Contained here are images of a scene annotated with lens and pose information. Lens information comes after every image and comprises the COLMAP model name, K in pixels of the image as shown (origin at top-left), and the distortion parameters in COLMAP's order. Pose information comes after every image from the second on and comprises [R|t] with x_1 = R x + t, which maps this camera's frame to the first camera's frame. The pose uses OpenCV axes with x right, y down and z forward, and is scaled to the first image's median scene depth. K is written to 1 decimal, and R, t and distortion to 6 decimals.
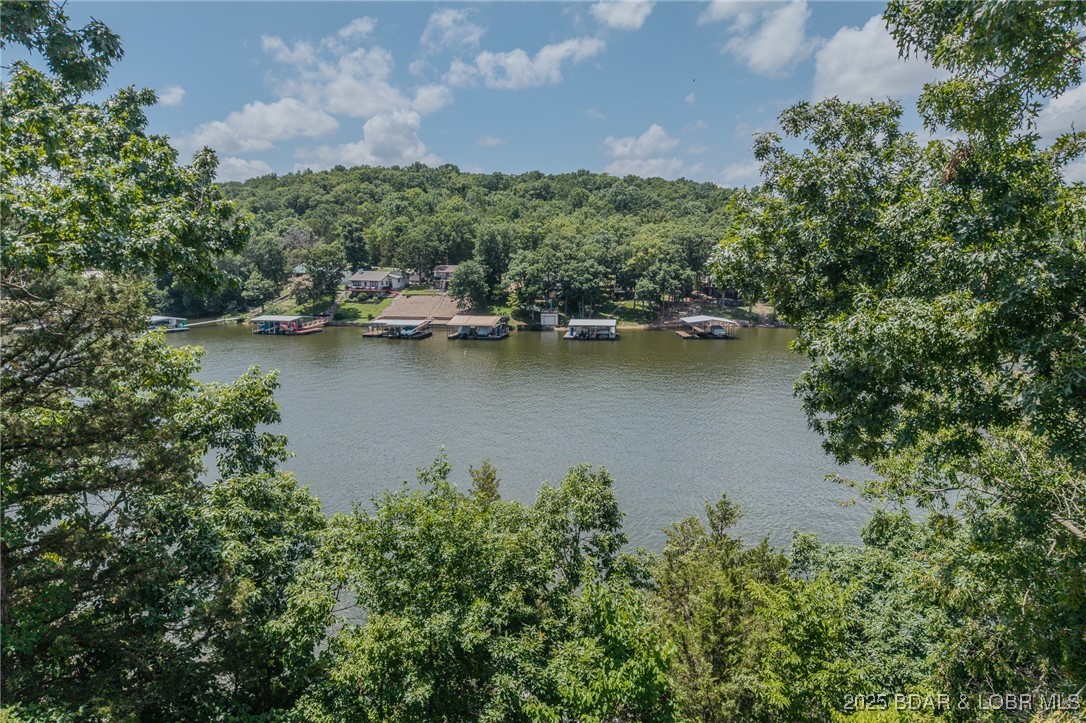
lens RADIAL K [[726.3, 0, 543.0], [0, 726.3, 361.5], [0, 0, 1]] dist [0.022332, -0.019528]
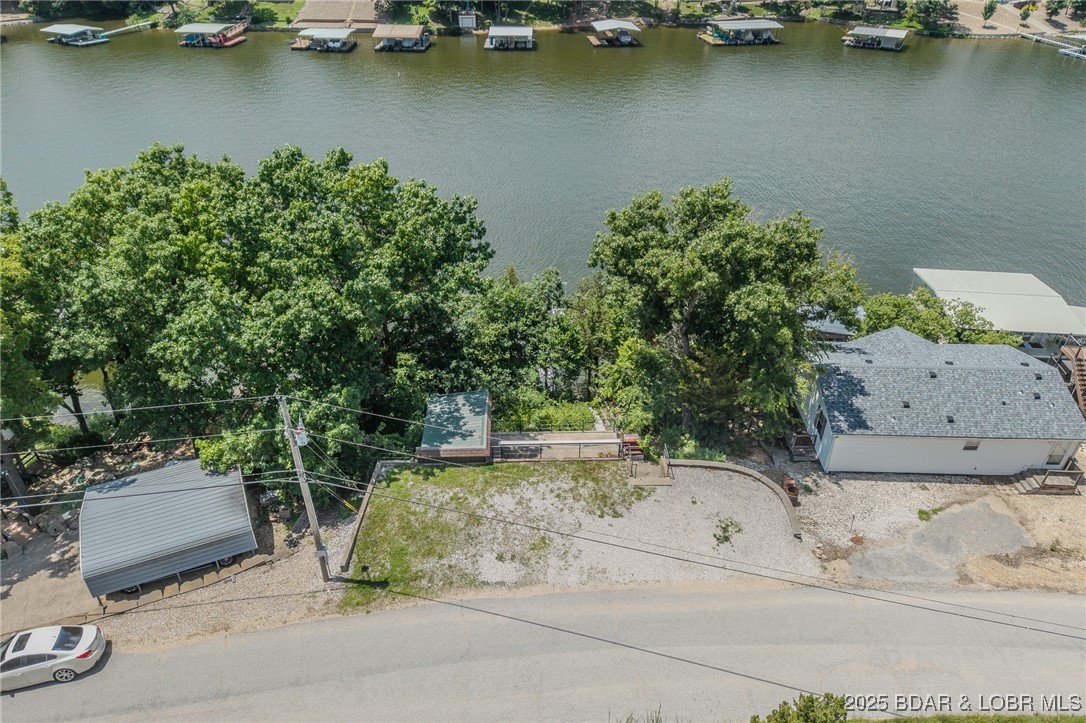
lens RADIAL K [[726.3, 0, 543.0], [0, 726.3, 361.5], [0, 0, 1]] dist [0.022332, -0.019528]
pose [[0.992057, -0.064307, 0.108113, -0.031917], [0.011266, 0.901420, 0.432799, -0.080900], [-0.125287, -0.428143, 0.894984, -0.180539]]
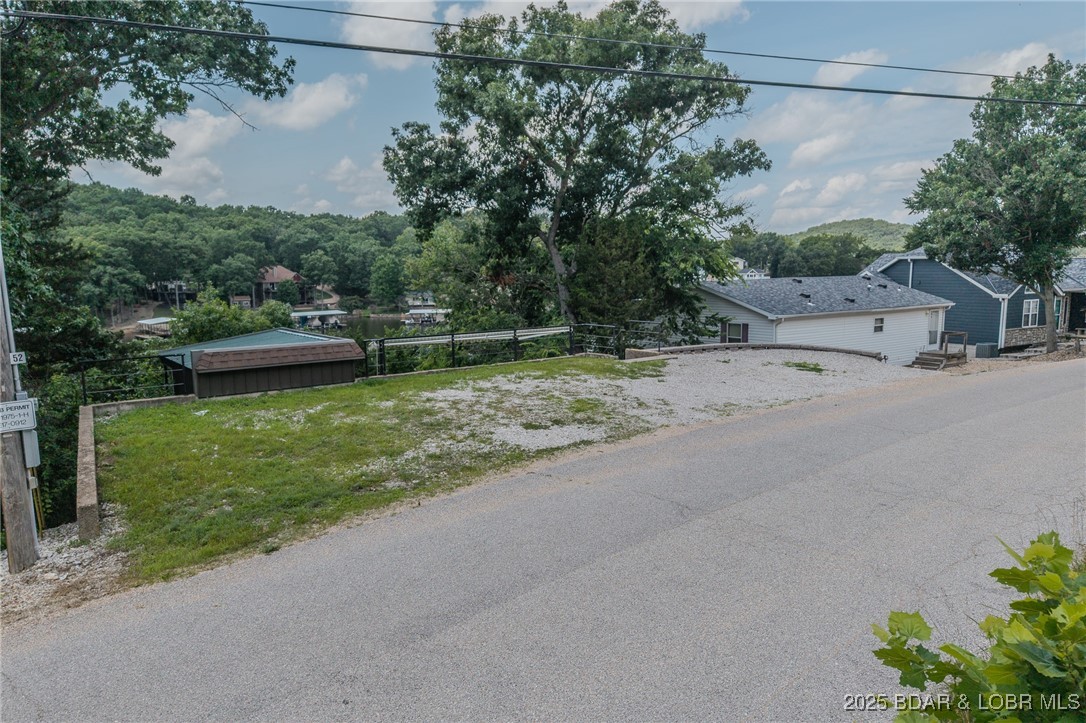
lens RADIAL K [[726.3, 0, 543.0], [0, 726.3, 361.5], [0, 0, 1]] dist [0.022332, -0.019528]
pose [[0.736942, -0.091604, 0.669720, -0.075494], [0.107451, 0.994052, 0.017729, 0.037261], [-0.667361, 0.058897, 0.742402, -0.091275]]
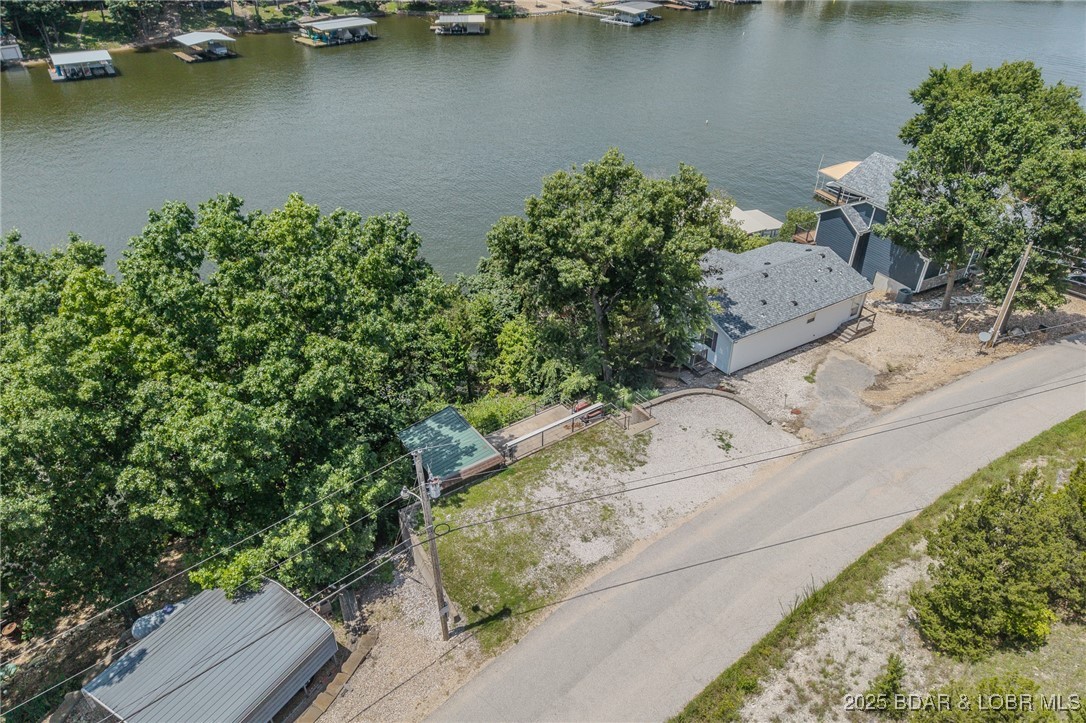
lens RADIAL K [[726.3, 0, 543.0], [0, 726.3, 361.5], [0, 0, 1]] dist [0.022332, -0.019528]
pose [[0.763540, -0.357146, 0.538009, -0.121223], [0.090536, 0.884116, 0.458413, -0.085756], [-0.639382, -0.301308, 0.707392, -0.148547]]
